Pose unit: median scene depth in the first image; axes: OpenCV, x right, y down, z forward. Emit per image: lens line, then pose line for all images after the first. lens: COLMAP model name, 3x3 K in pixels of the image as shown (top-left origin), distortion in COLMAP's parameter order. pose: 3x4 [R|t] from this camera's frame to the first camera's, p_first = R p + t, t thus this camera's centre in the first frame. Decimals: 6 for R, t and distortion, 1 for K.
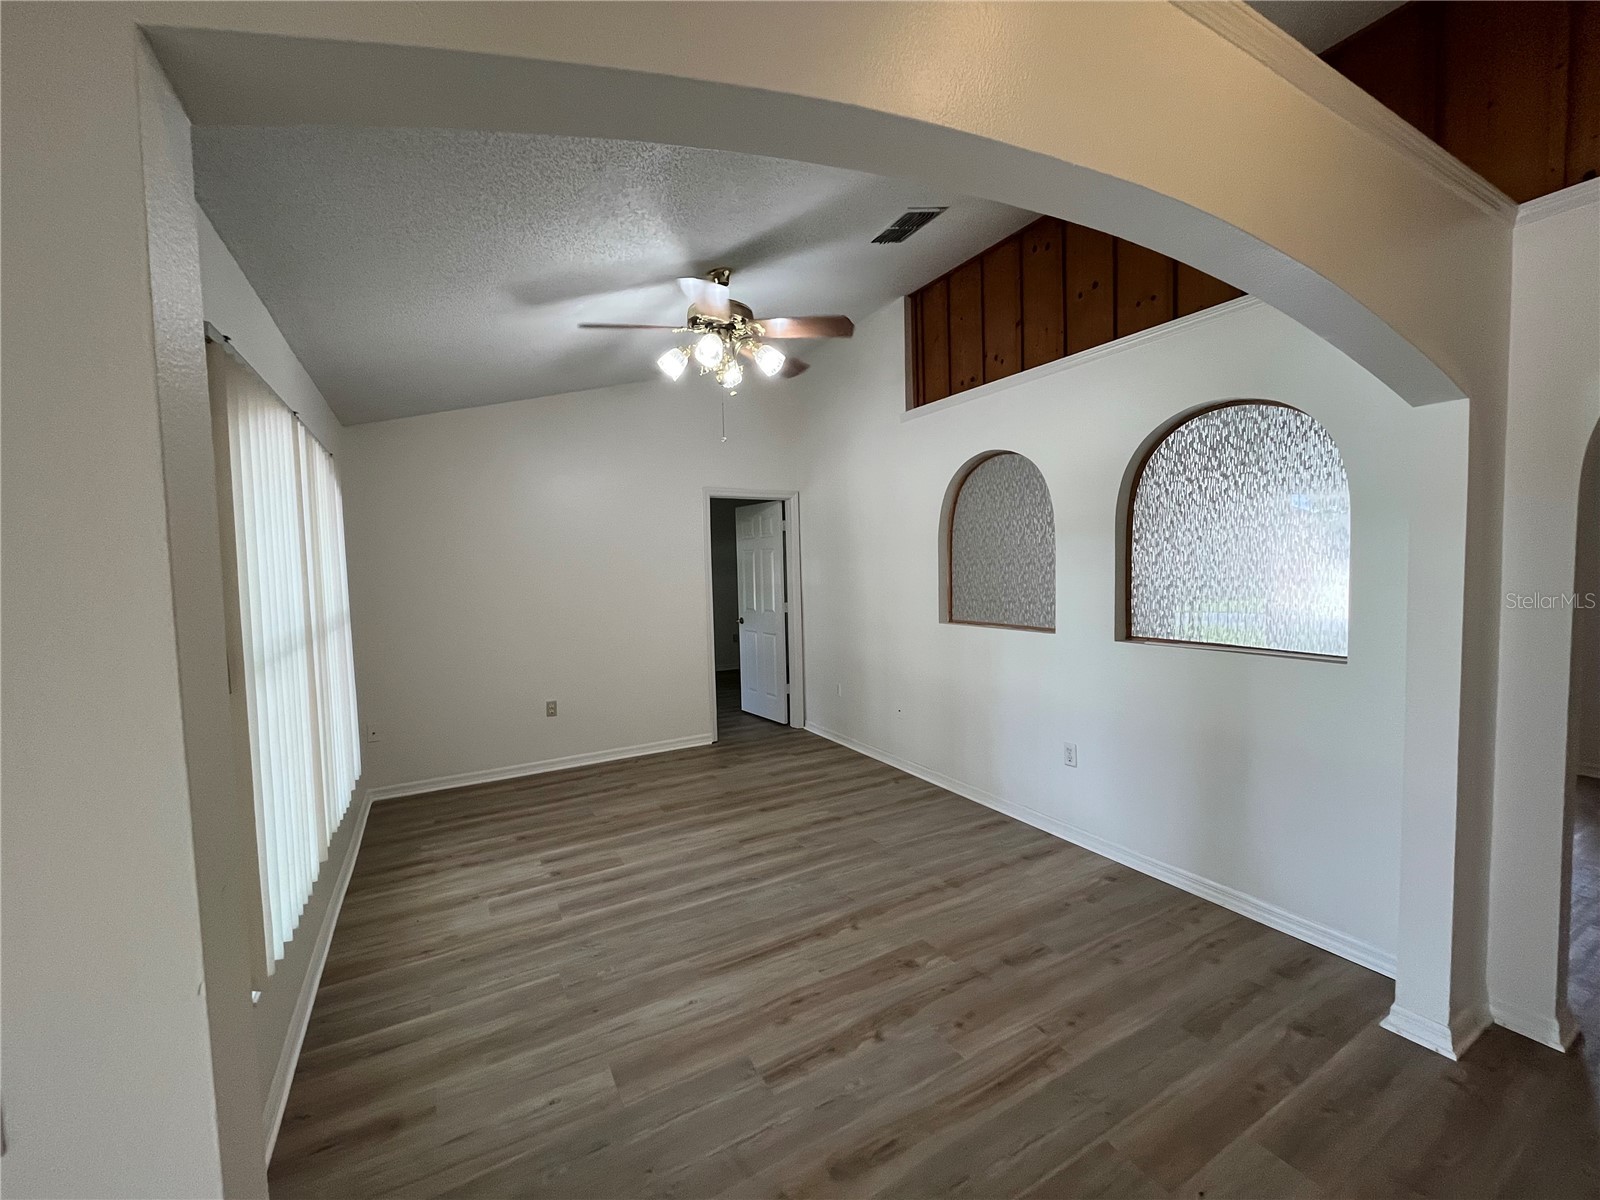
lens RADIAL K [[644.6, 0, 793.4], [0, 644.6, 599.9], [0, 0, 1]] dist [-0.001106, -0.000558]
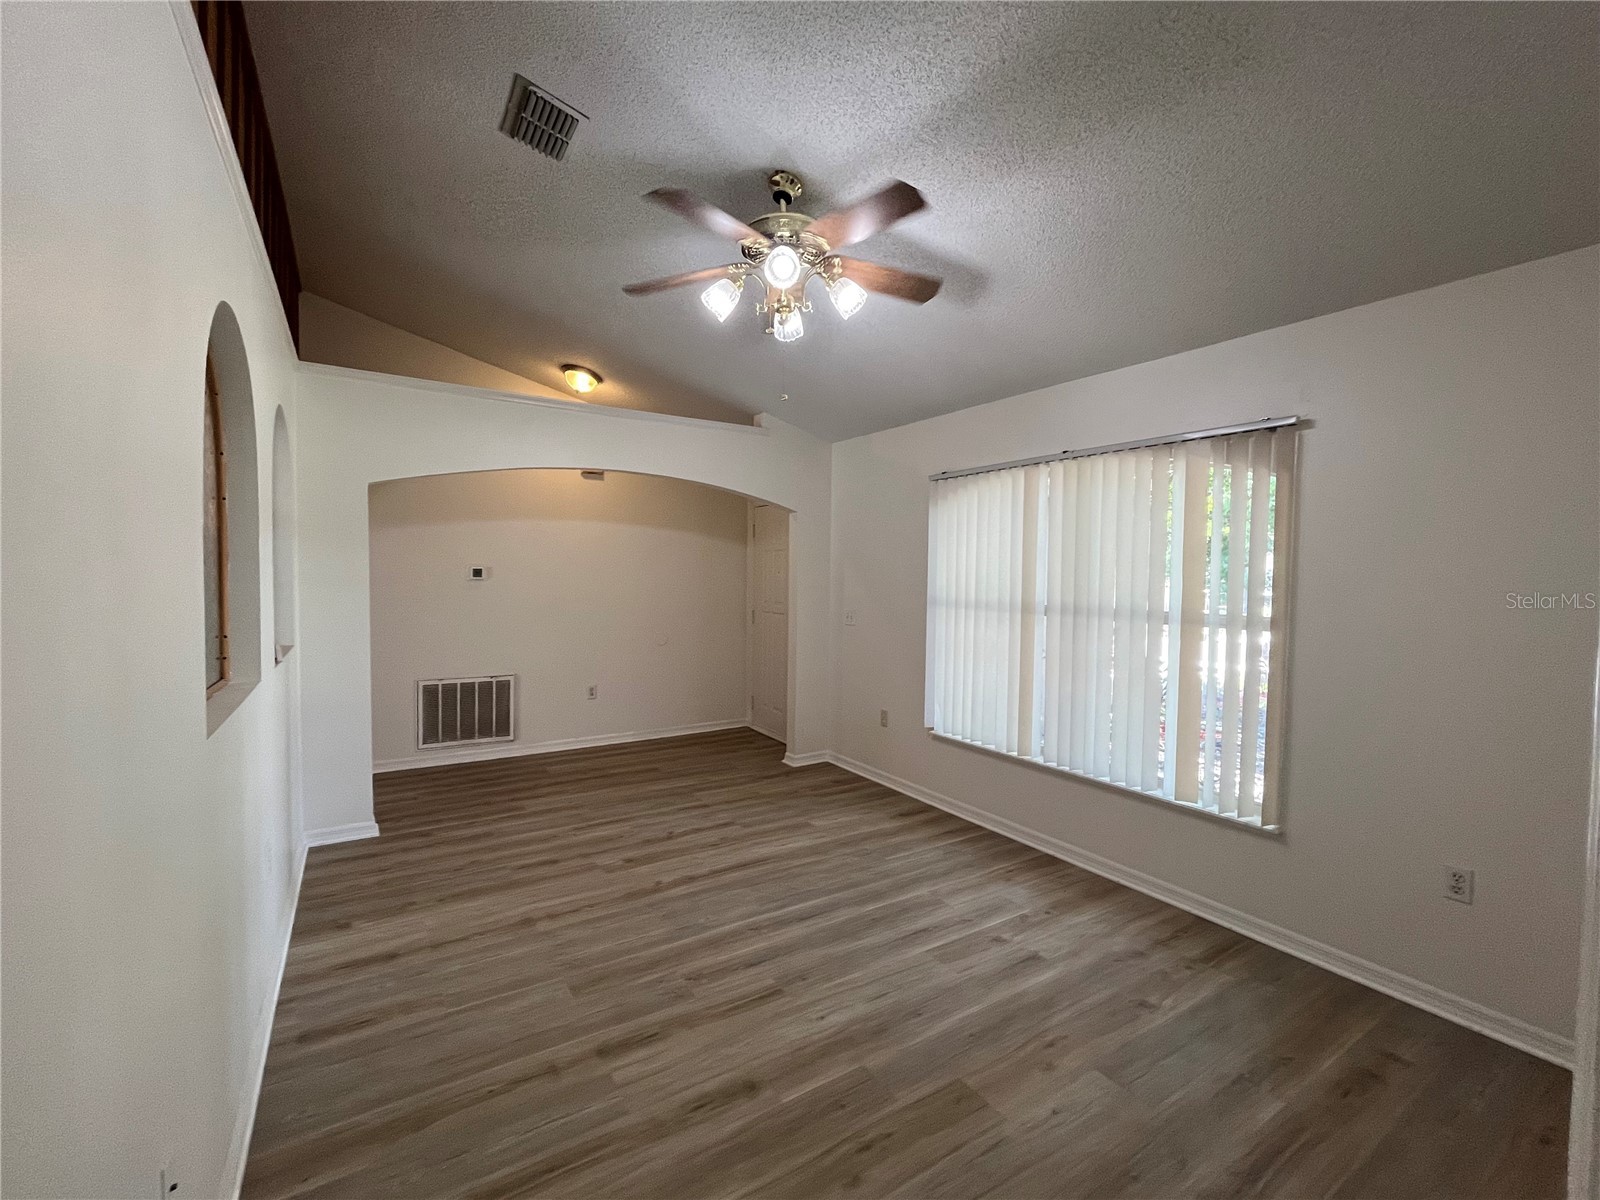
lens RADIAL K [[684.3, 0, 800.0], [0, 684.3, 600.0], [0, 0, 1]] dist [-0.013356, 0.000014]
pose [[-0.997736, 0.017183, -0.065025, -0.076864], [0.010662, 0.994996, 0.099344, -0.096078], [0.066407, 0.098426, -0.992926, 1.954038]]
